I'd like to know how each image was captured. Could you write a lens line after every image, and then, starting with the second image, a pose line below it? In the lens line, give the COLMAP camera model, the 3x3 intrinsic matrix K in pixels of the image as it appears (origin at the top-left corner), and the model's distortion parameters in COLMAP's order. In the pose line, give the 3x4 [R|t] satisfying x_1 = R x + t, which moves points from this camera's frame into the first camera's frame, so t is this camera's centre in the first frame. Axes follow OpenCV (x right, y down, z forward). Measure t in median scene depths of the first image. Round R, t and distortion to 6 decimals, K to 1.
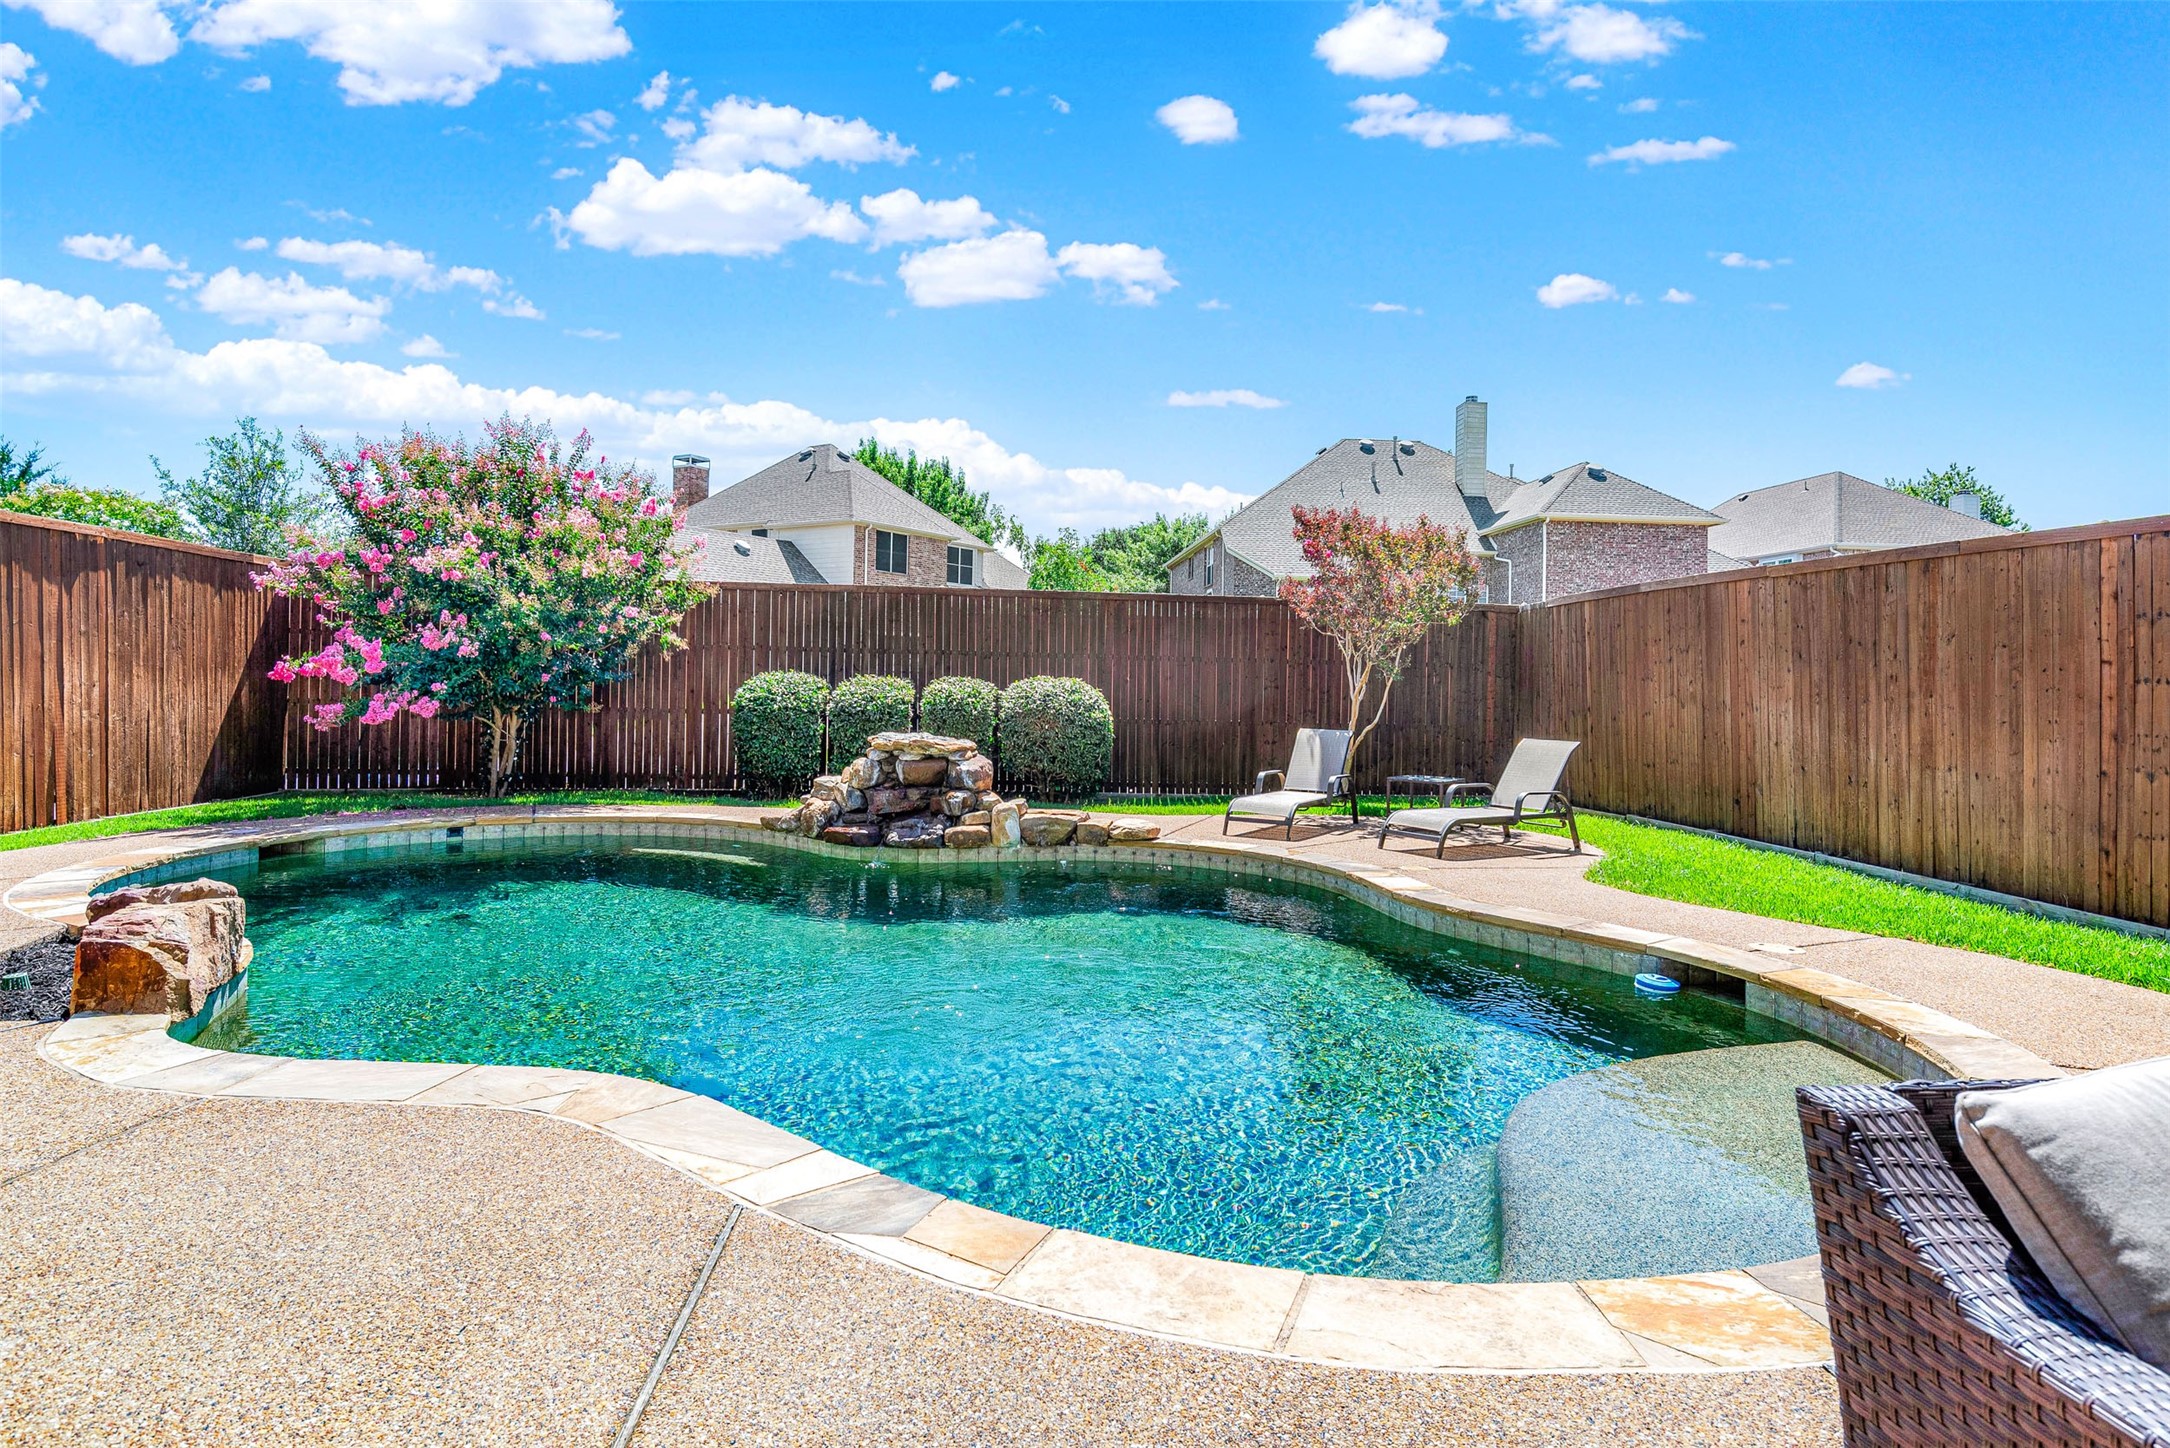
lens RADIAL K [[1121.2, 0, 1082.3], [0, 1121.2, 714.9], [0, 0, 1]] dist [-0.002257, -0.010830]
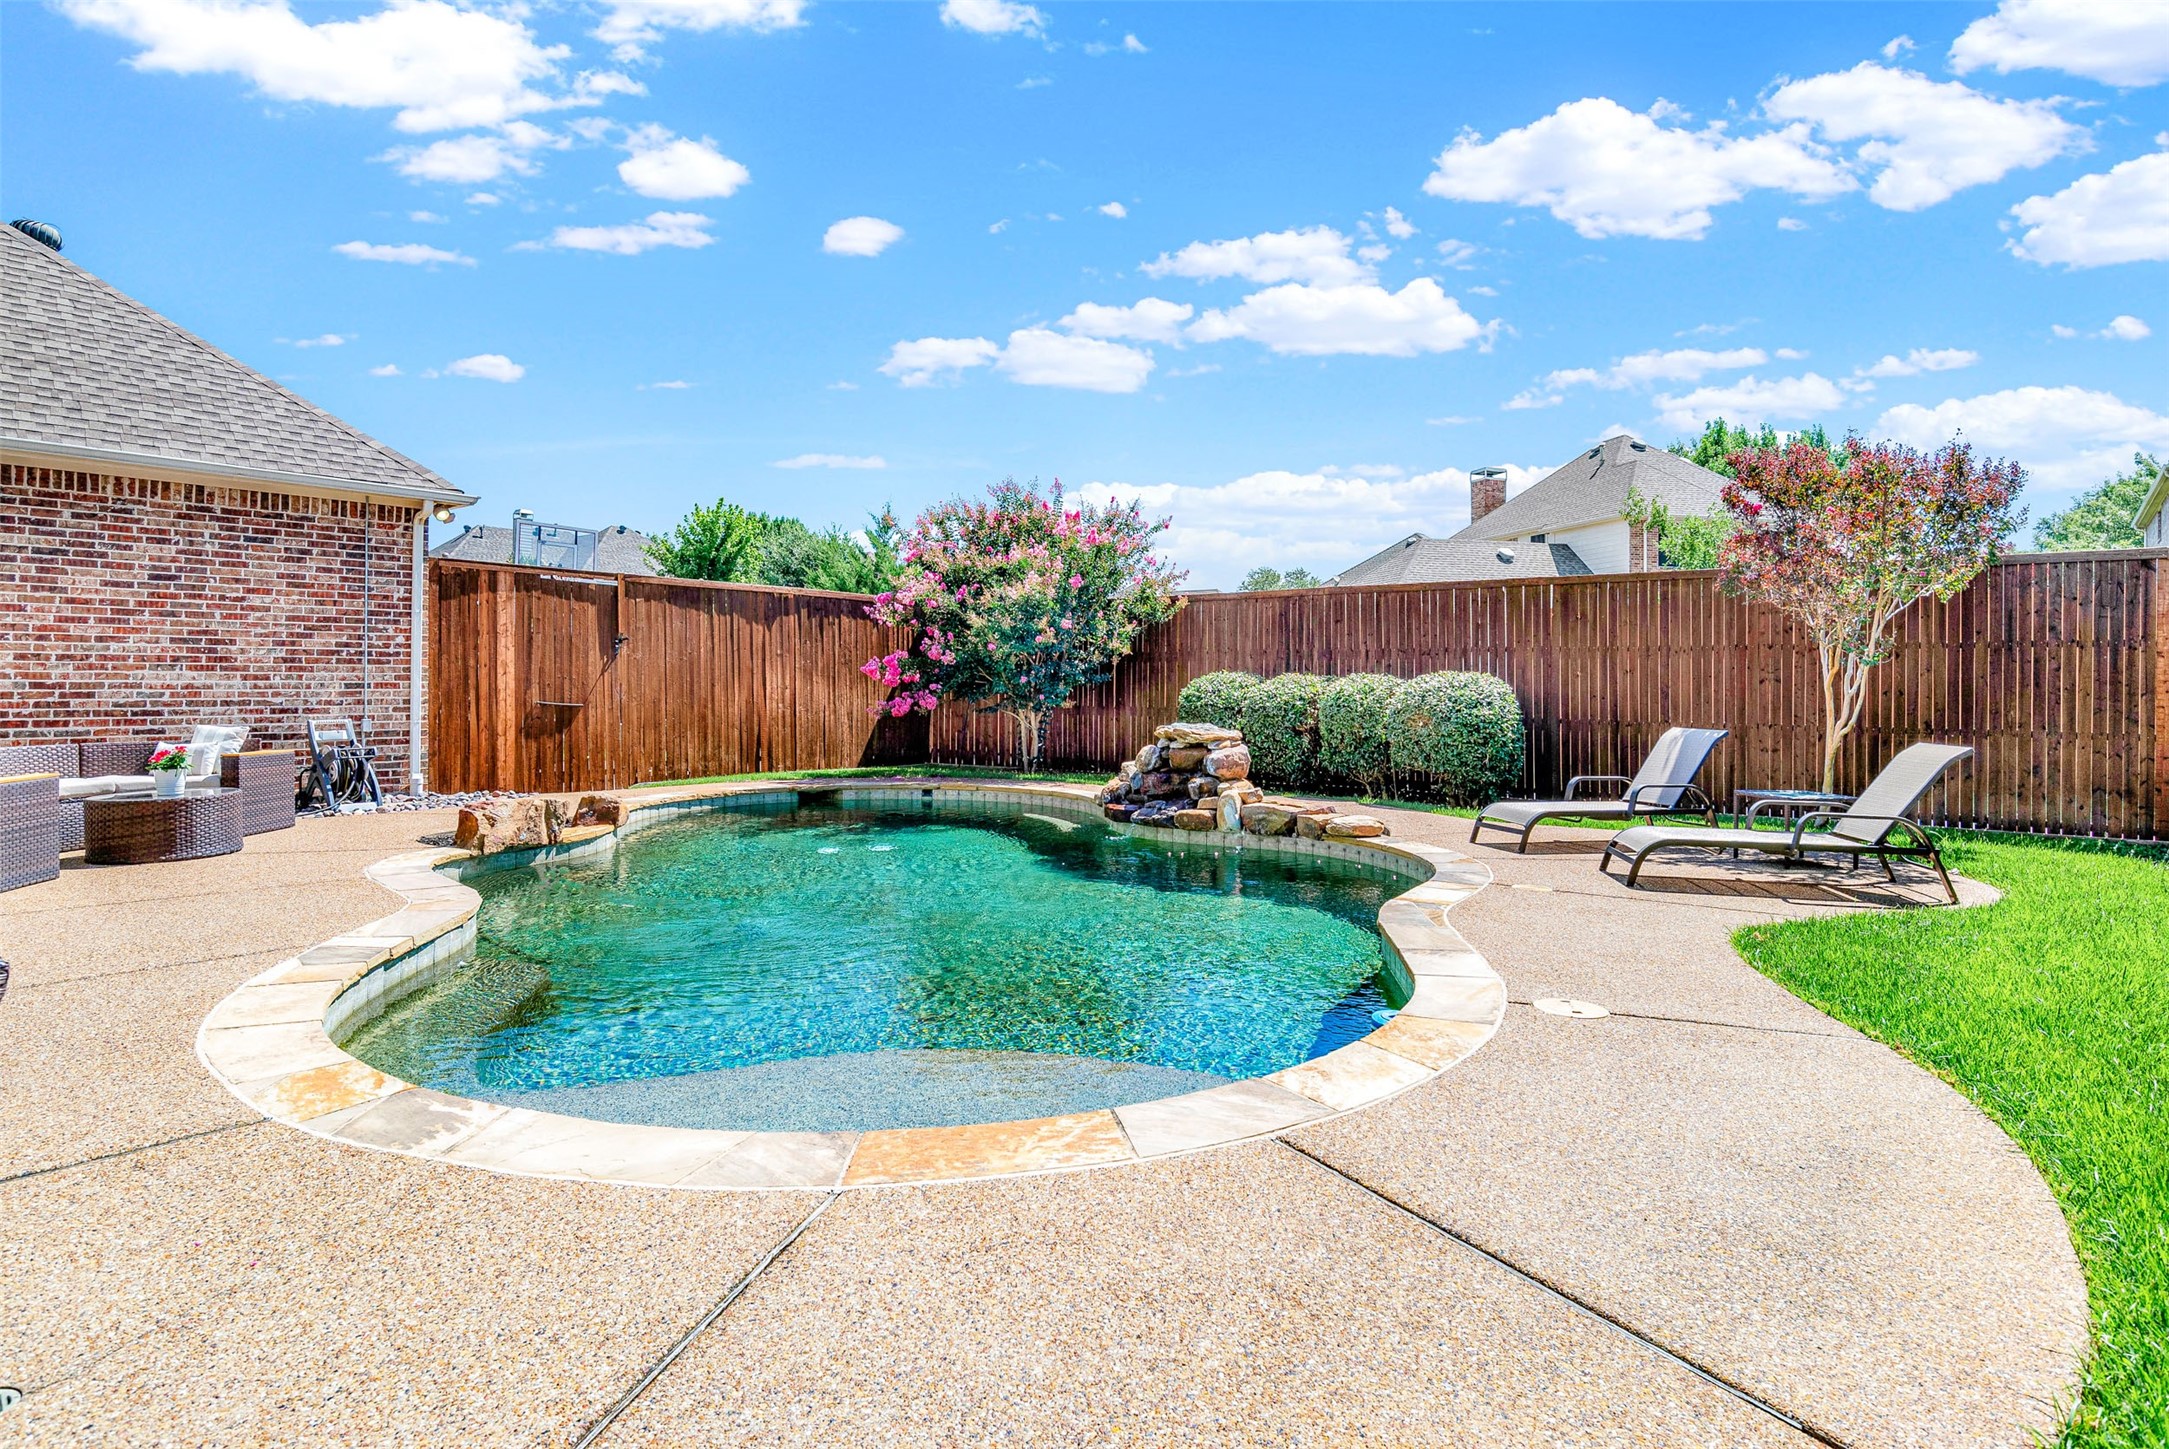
lens RADIAL K [[1133.2, 0, 1115.0], [0, 1133.2, 697.2], [0, 0, 1]] dist [-0.001171, -0.000468]
pose [[0.729647, -0.005625, -0.683801, 0.561083], [-0.013821, 0.999641, -0.022970, 0.017438], [0.683685, 0.026211, 0.729307, 0.152787]]
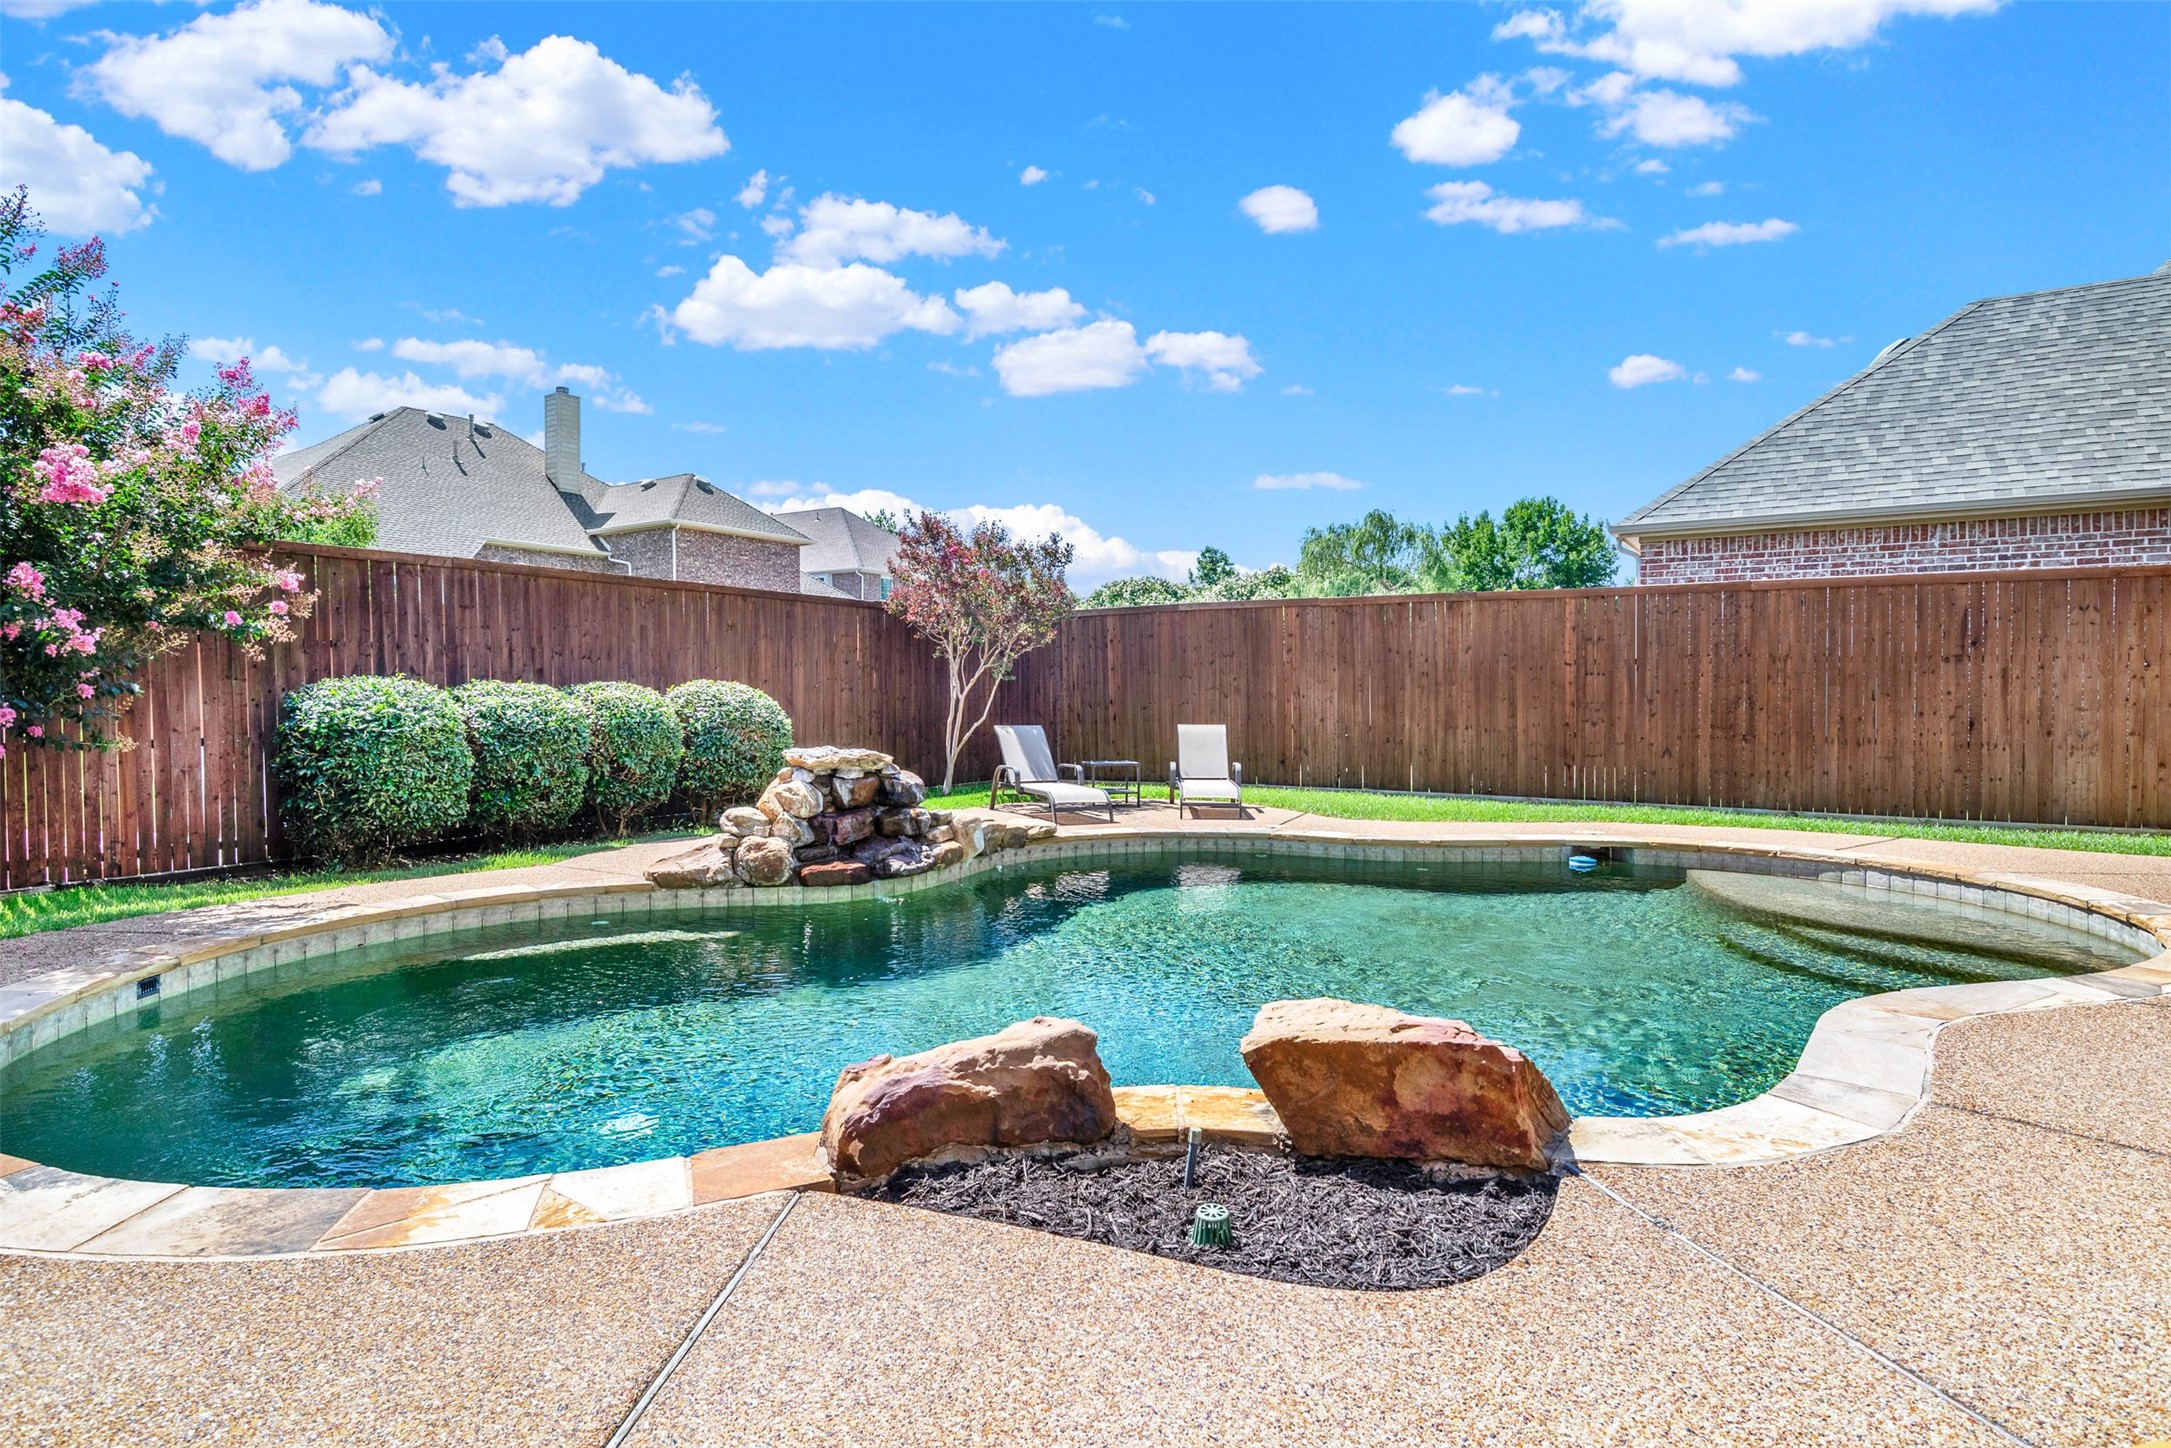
lens RADIAL K [[1121.7, 0, 1082.8], [0, 1121.7, 714.9], [0, 0, 1]] dist [-0.002257, -0.010830]
pose [[0.602444, -0.033042, 0.797477, -0.723057], [0.035995, 0.999251, 0.014210, -0.012449], [-0.797349, 0.020145, 0.603182, 0.354192]]
